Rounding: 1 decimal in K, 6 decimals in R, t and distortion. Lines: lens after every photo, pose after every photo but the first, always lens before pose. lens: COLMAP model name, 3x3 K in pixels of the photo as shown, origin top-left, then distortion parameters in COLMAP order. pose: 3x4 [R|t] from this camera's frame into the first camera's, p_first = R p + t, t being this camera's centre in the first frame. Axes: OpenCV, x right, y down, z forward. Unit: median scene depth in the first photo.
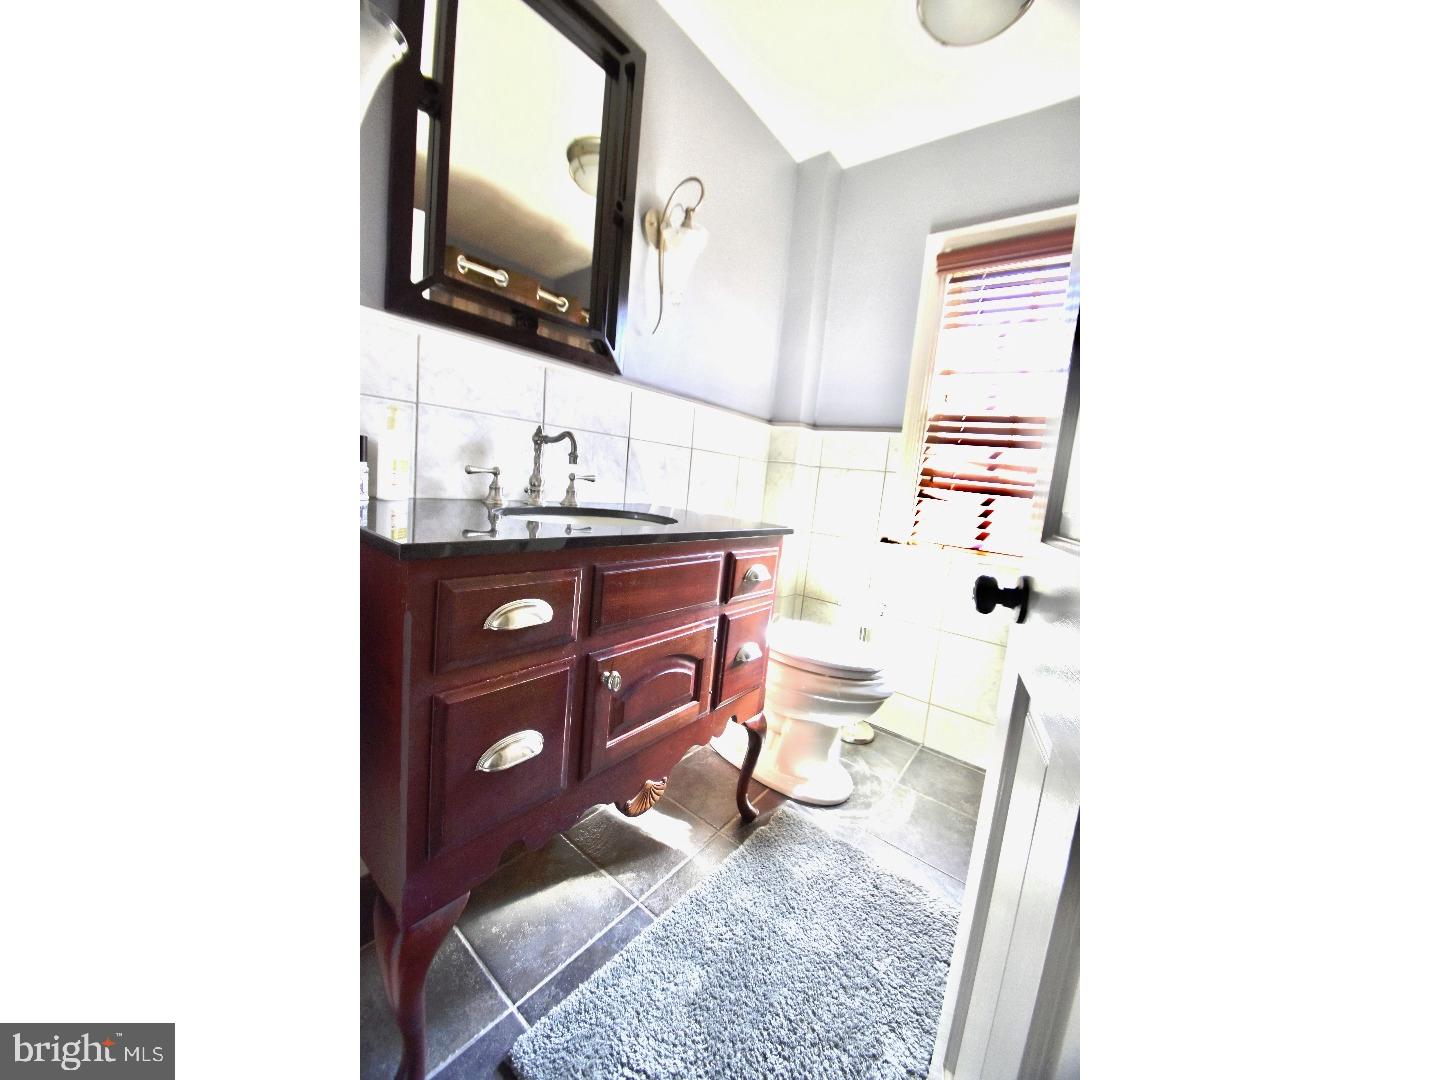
lens RADIAL K [[481.0, 0, 732.6], [0, 481.0, 537.2], [0, 0, 1]] dist [0.000824, -0.000267]
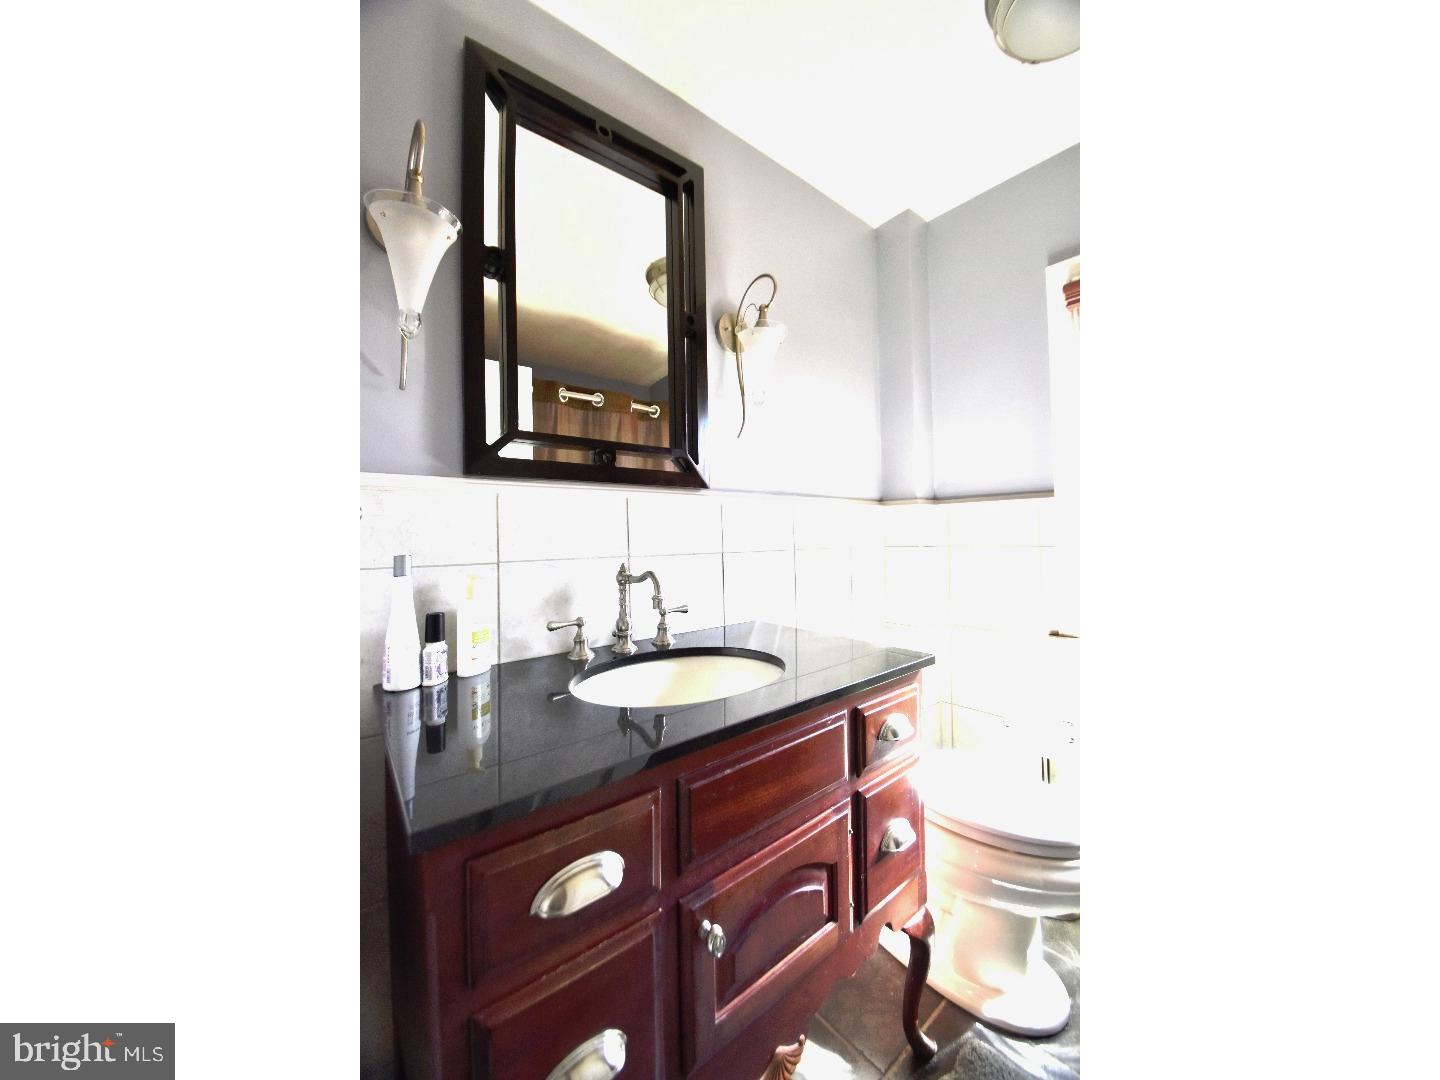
lens RADIAL K [[481.0, 0, 732.6], [0, 481.0, 537.2], [0, 0, 1]] dist [0.000824, -0.000267]
pose [[0.968470, -0.114883, -0.221062, 0.005207], [0.085970, 0.986935, -0.136265, -0.140353], [0.233828, 0.112964, 0.965693, 0.167513]]
